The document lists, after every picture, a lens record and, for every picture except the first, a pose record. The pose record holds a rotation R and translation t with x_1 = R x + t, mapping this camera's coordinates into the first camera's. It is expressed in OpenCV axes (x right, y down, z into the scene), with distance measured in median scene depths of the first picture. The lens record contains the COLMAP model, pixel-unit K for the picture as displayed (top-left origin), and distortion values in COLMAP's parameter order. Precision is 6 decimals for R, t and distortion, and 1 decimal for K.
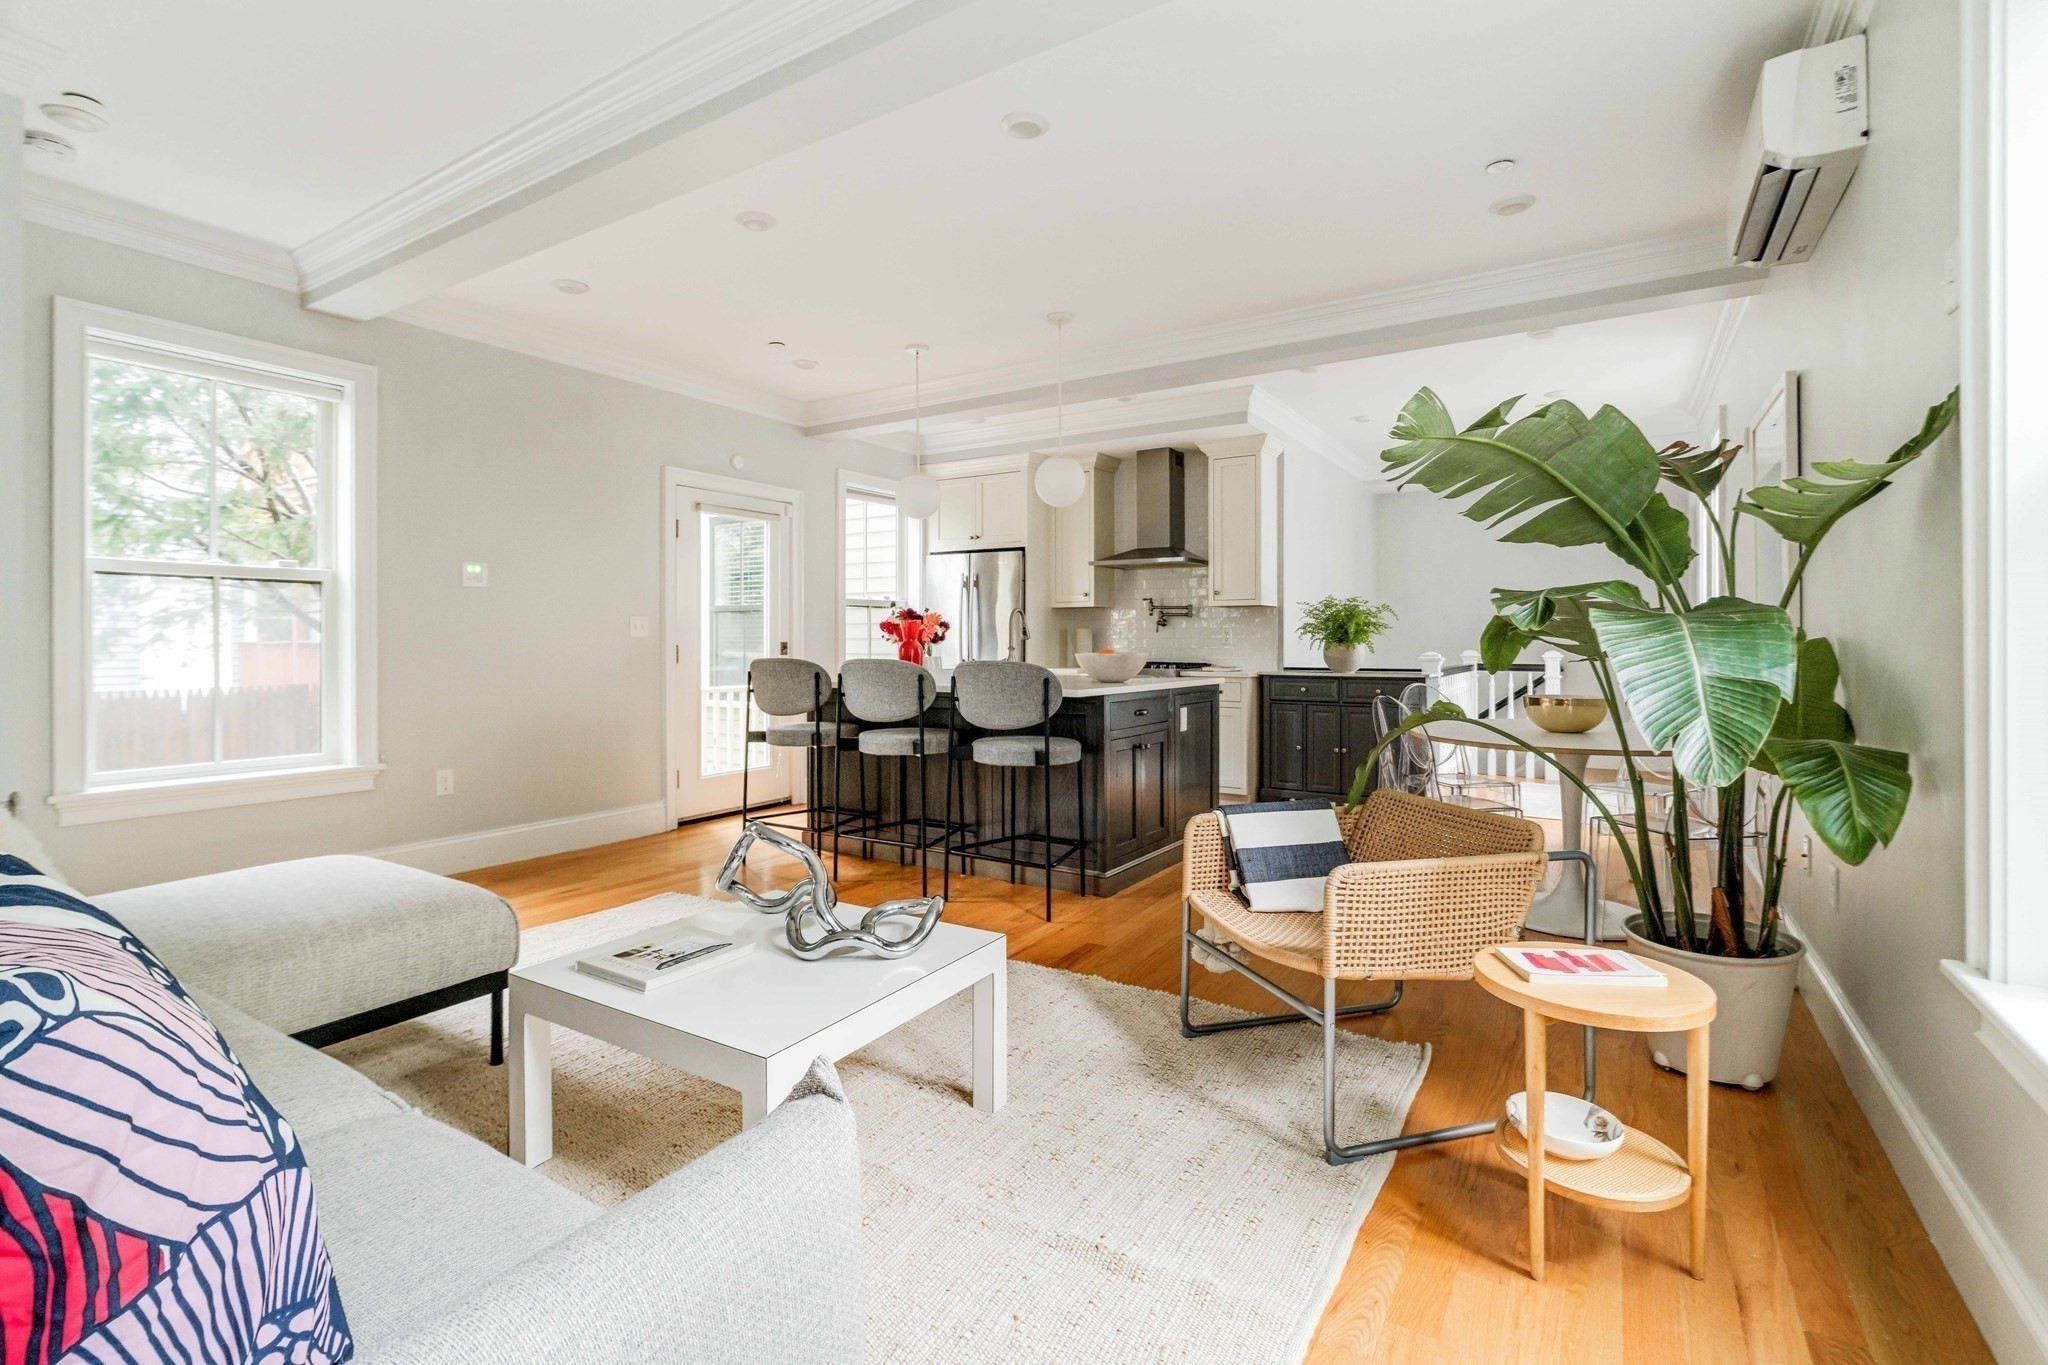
lens RADIAL K [[933.3, 0, 1041.1], [0, 933.3, 633.9], [0, 0, 1]] dist [-0.001435, -0.000594]
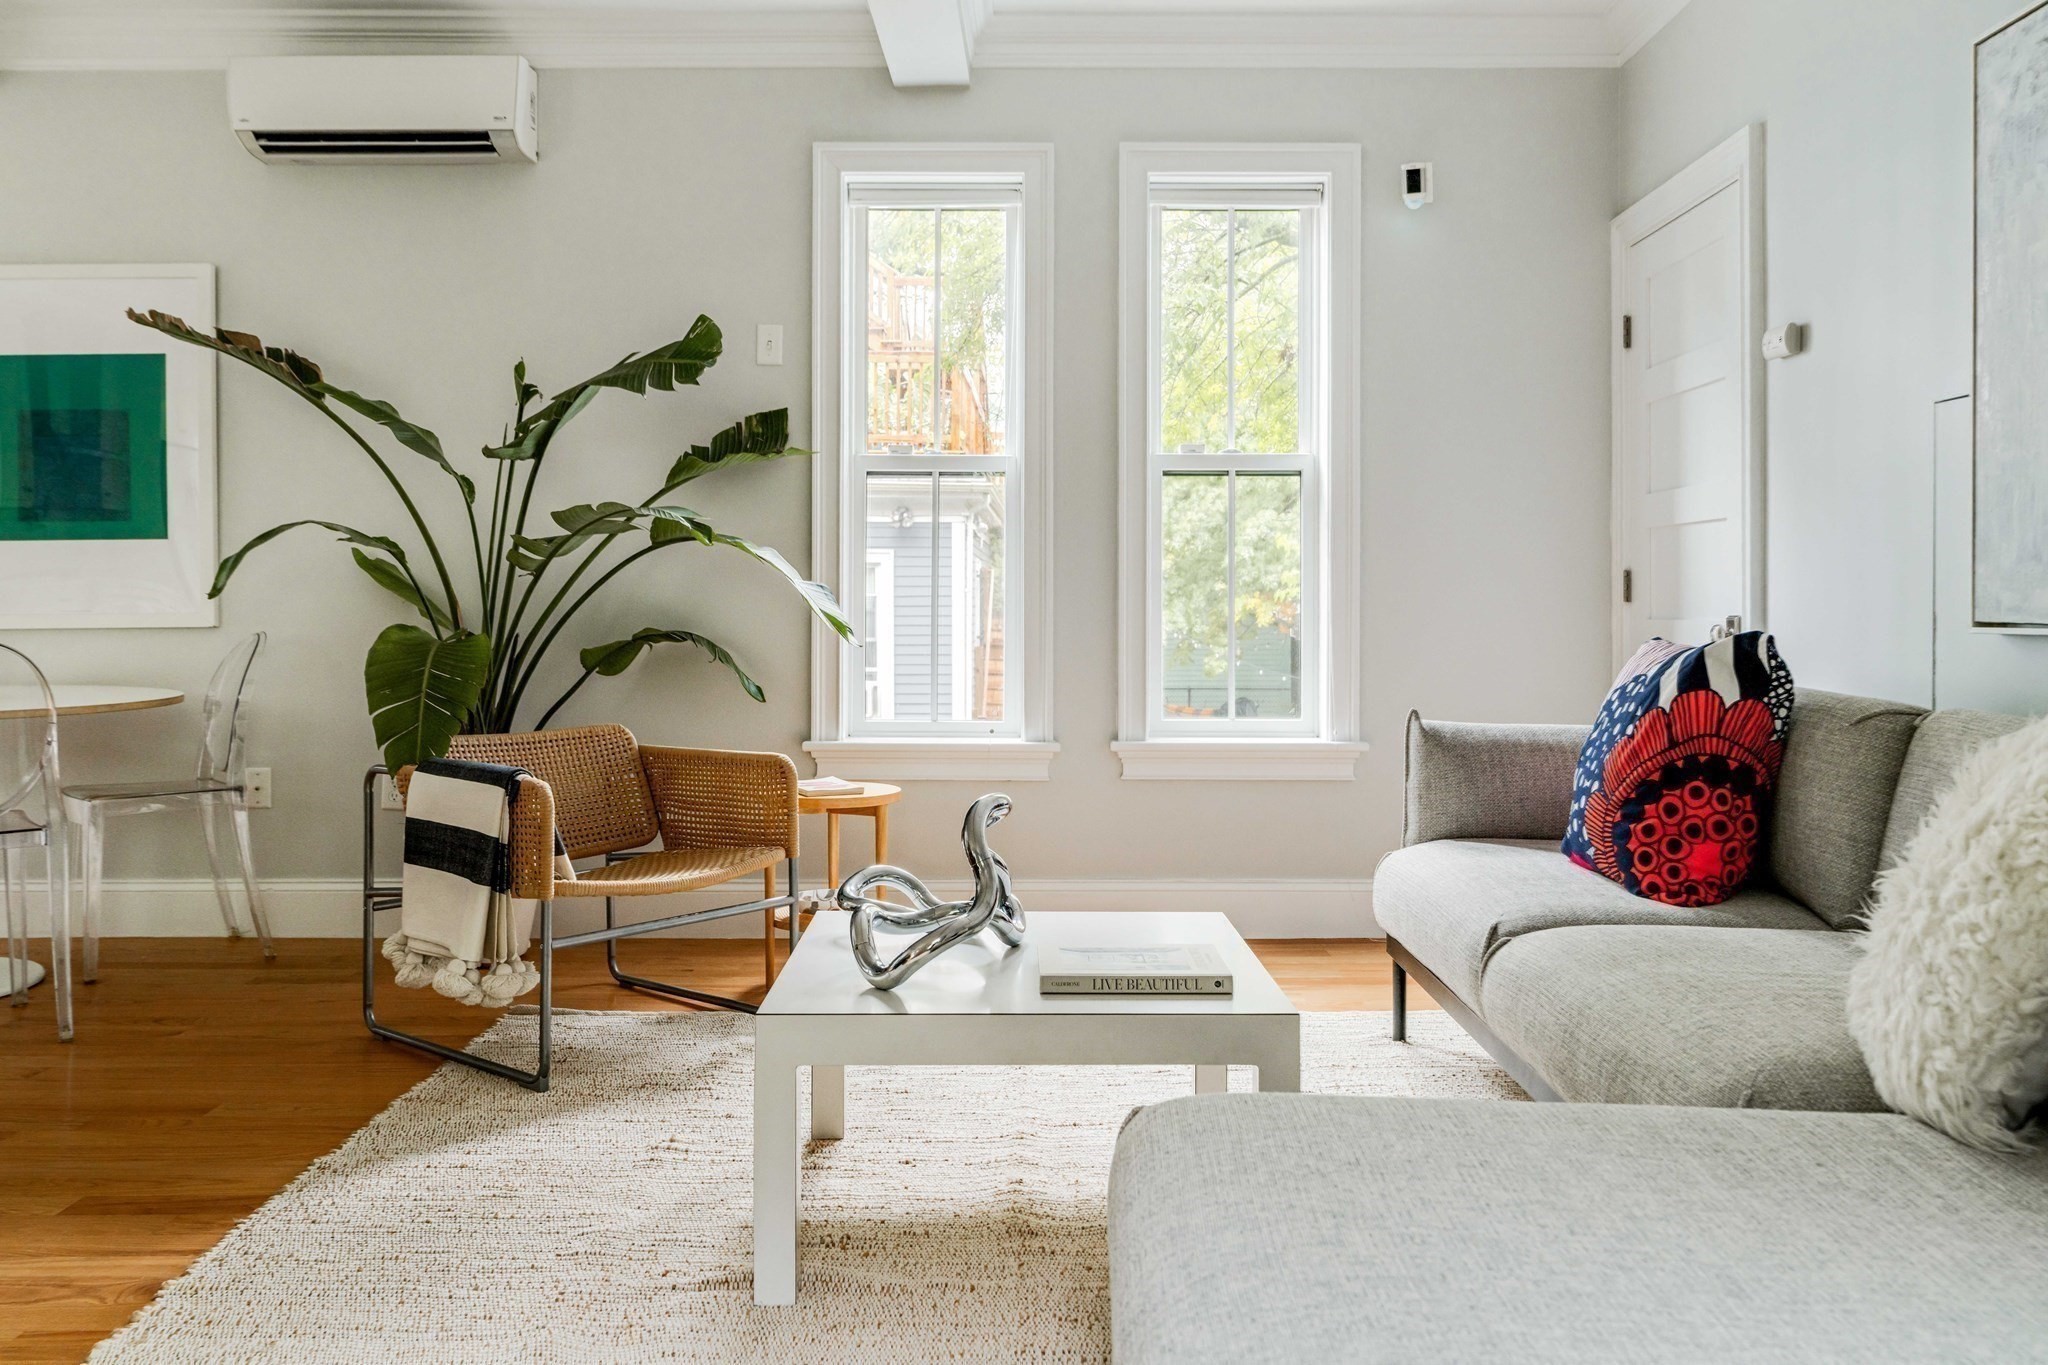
lens RADIAL K [[1601.4, 0, 1017.2], [0, 1601.4, 592.7], [0, 0, 1]] dist [0.000263, 0.001218]
pose [[-0.516420, 0.006750, 0.856309, -0.520861], [-0.003228, 0.999946, -0.009829, 0.027939], [-0.856329, -0.007840, -0.516371, 0.631674]]
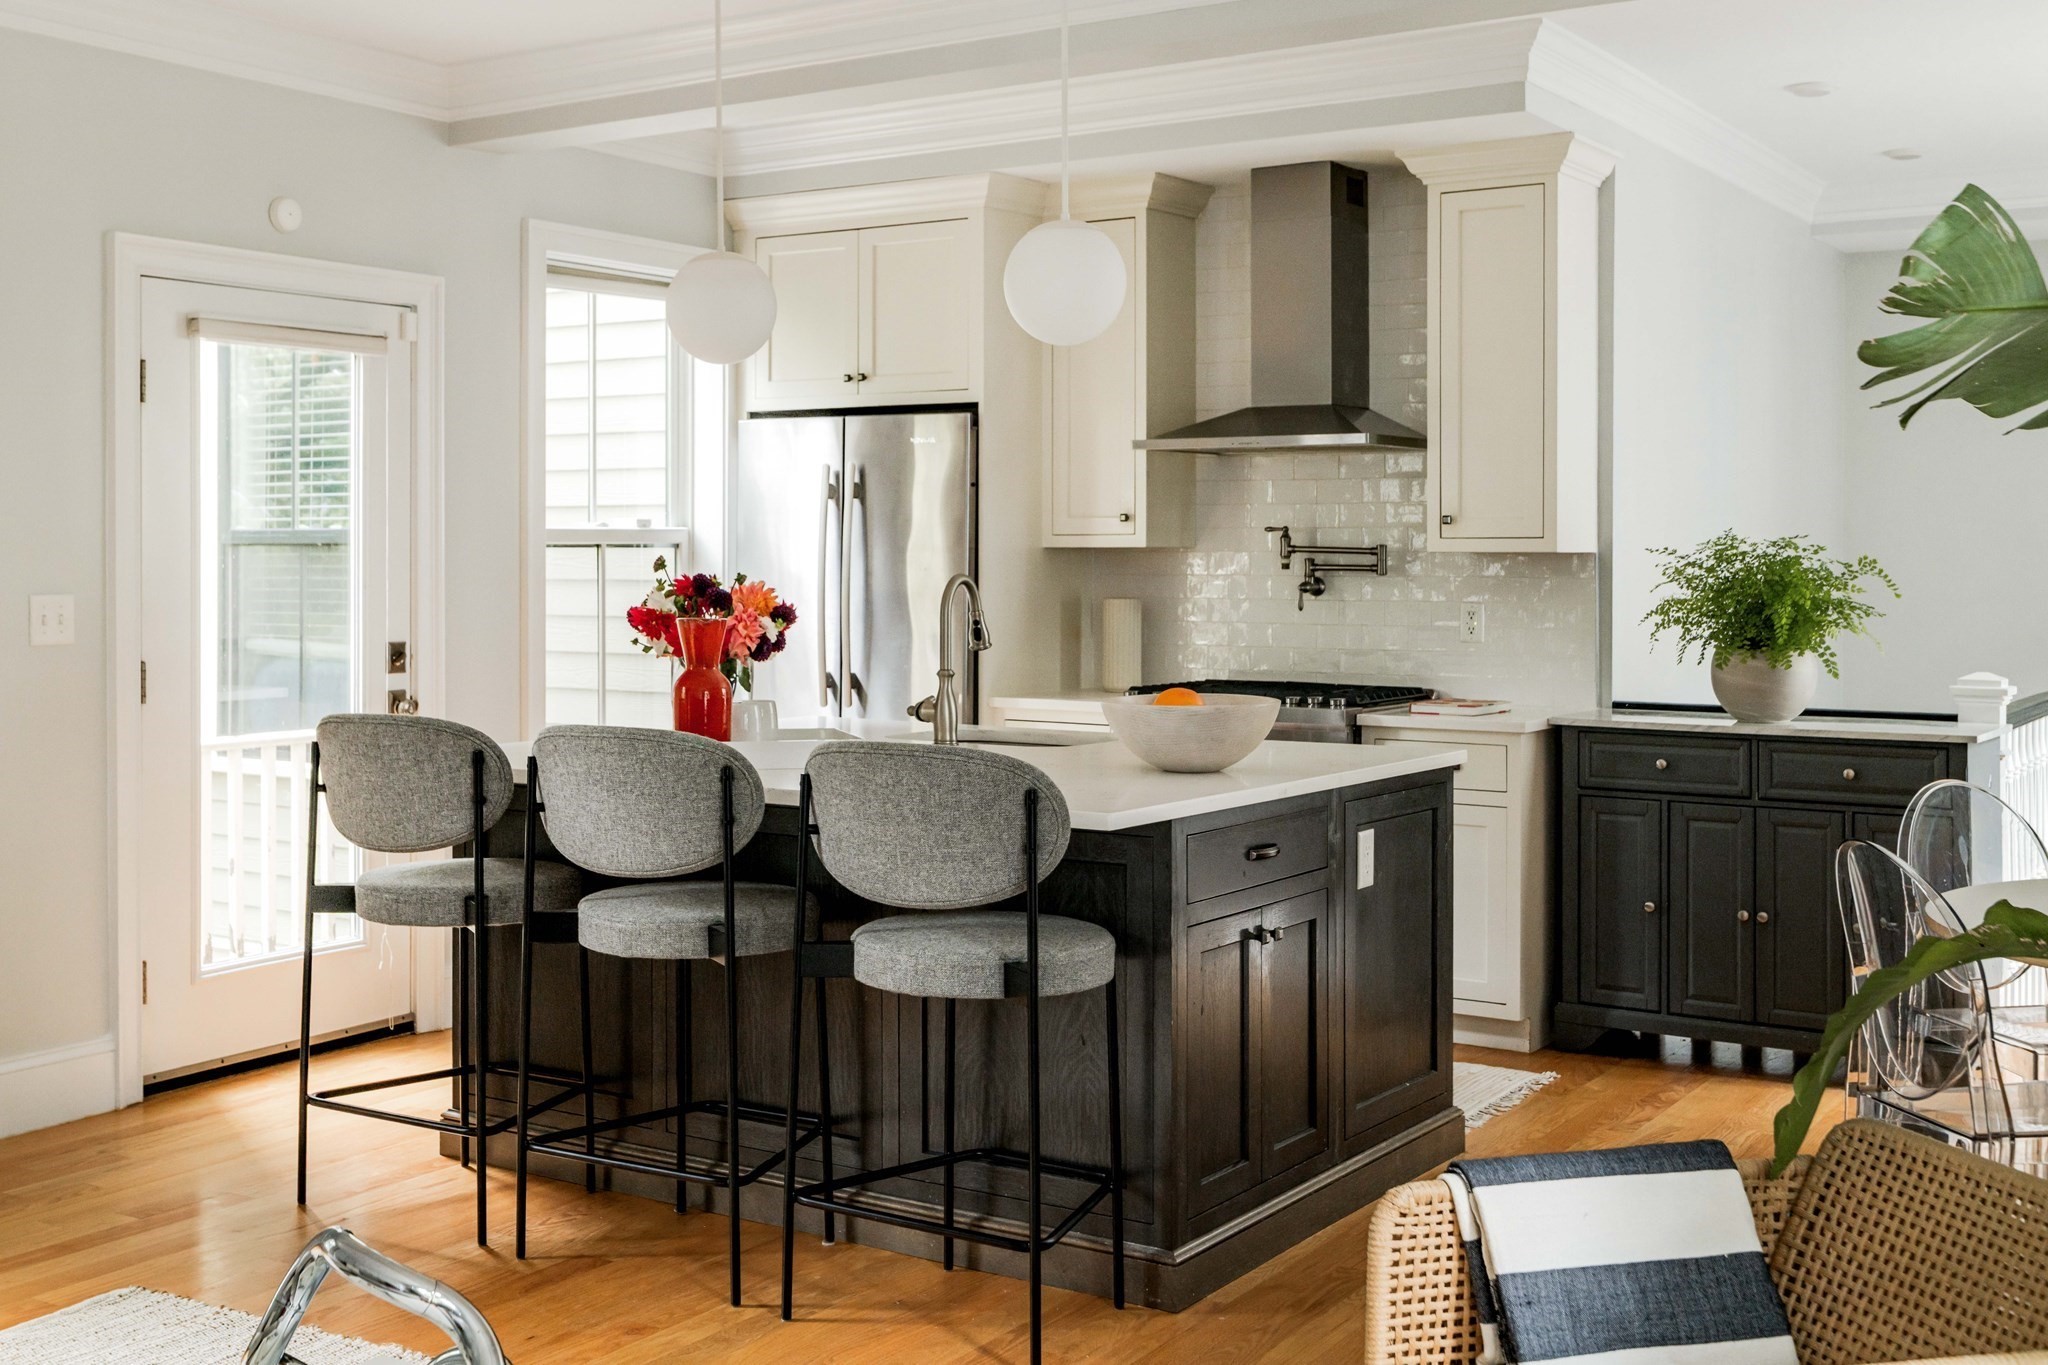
lens RADIAL K [[2268.3, 0, 942.1], [0, 2268.3, 554.1], [0, 0, 1]] dist [0.013317, 0.000000]
pose [[0.999477, 0.001658, -0.032283, -0.001011], [-0.001436, 0.999975, 0.006898, -0.043097], [0.032293, -0.006848, 0.999455, -0.000924]]
